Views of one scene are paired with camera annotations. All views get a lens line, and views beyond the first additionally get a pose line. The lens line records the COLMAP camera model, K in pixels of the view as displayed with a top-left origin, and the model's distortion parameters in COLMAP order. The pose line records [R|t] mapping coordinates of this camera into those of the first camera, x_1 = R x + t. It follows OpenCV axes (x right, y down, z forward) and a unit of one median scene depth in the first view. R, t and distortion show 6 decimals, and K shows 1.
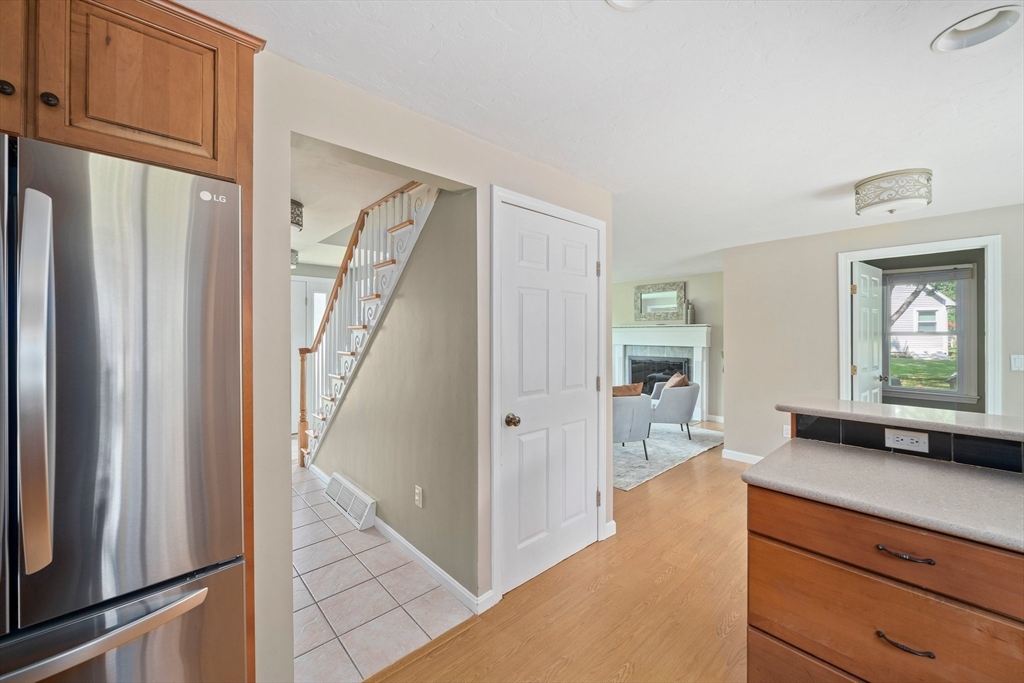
lens RADIAL K [[395.0, 0, 513.7], [0, 395.0, 331.9], [0, 0, 1]] dist [0.000566, -0.000108]
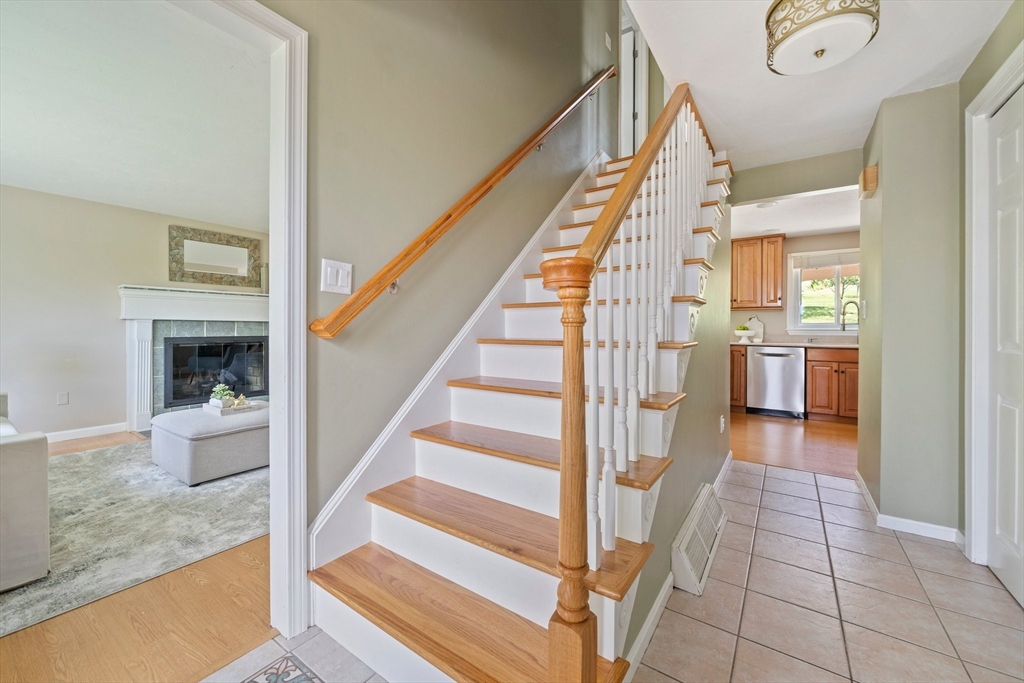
lens RADIAL K [[395.0, 0, 518.1], [0, 395.0, 327.4], [0, 0, 1]] dist [0.000566, -0.000108]
pose [[-0.225635, 0.002579, 0.974209, -0.449869], [-0.005657, 0.999976, -0.003958, 0.047740], [-0.974196, -0.006404, -0.225615, 0.665557]]
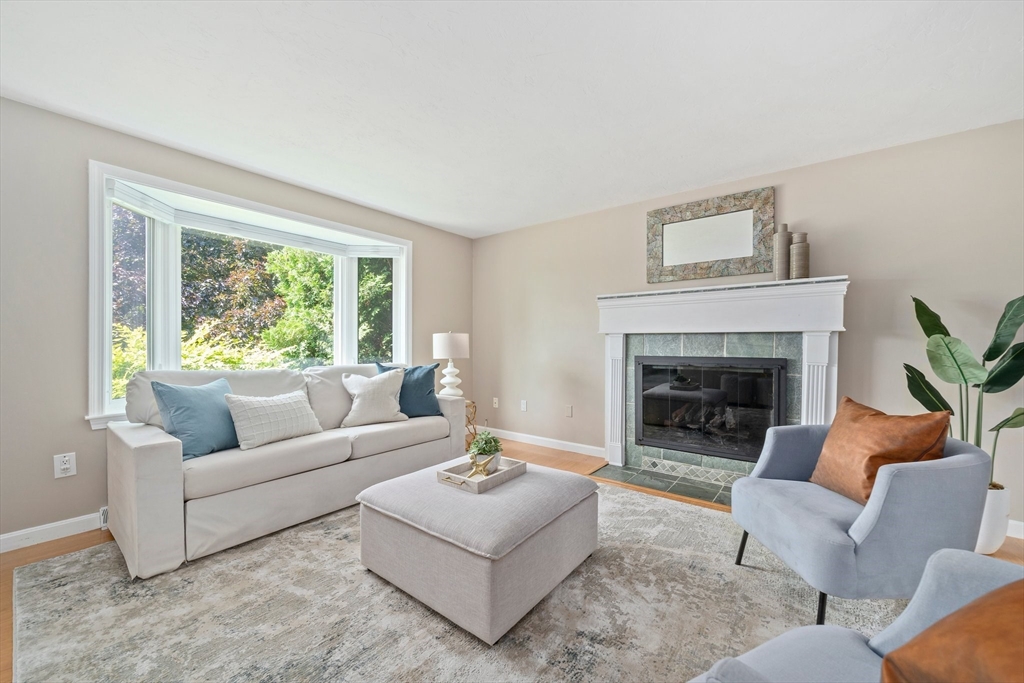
lens RADIAL K [[395.0, 0, 506.1], [0, 395.0, 346.6], [0, 0, 1]] dist [0.000566, -0.000108]
pose [[0.985286, 0.002544, 0.170895, 0.059861], [-0.004421, 0.999934, 0.010604, 0.048475], [-0.170857, -0.011203, 0.985232, 0.605017]]
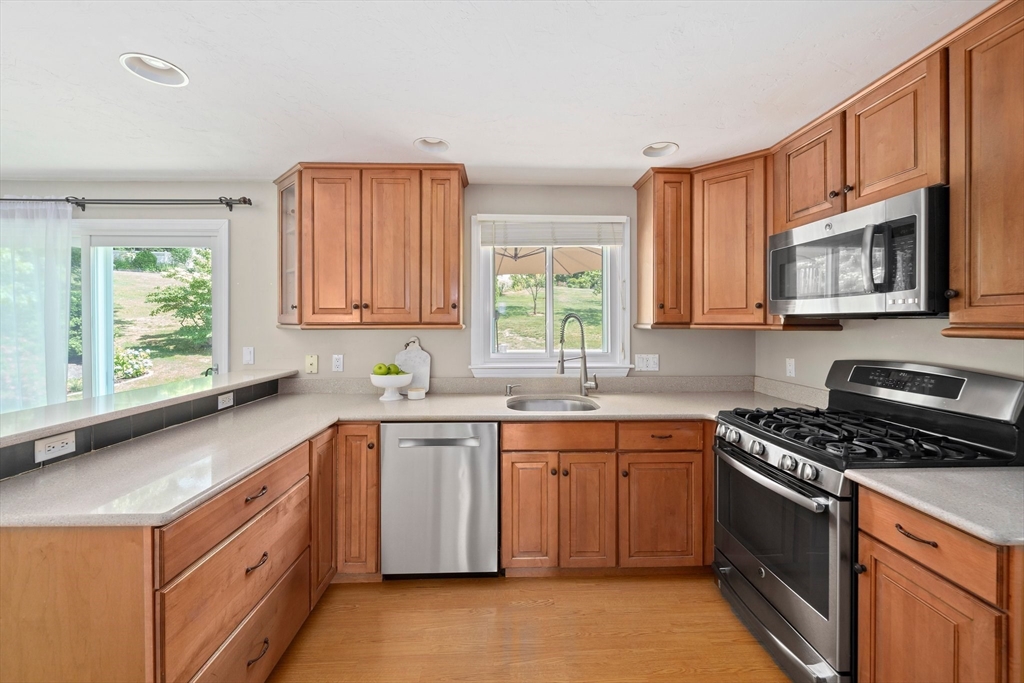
lens RADIAL K [[395.0, 0, 507.5], [0, 395.0, 323.7], [0, 0, 1]] dist [0.000566, -0.000108]
pose [[-0.751949, 0.003012, 0.659215, -0.072852], [0.002940, 0.999995, -0.001215, 0.001303], [-0.659215, 0.001024, -0.751954, 0.217633]]
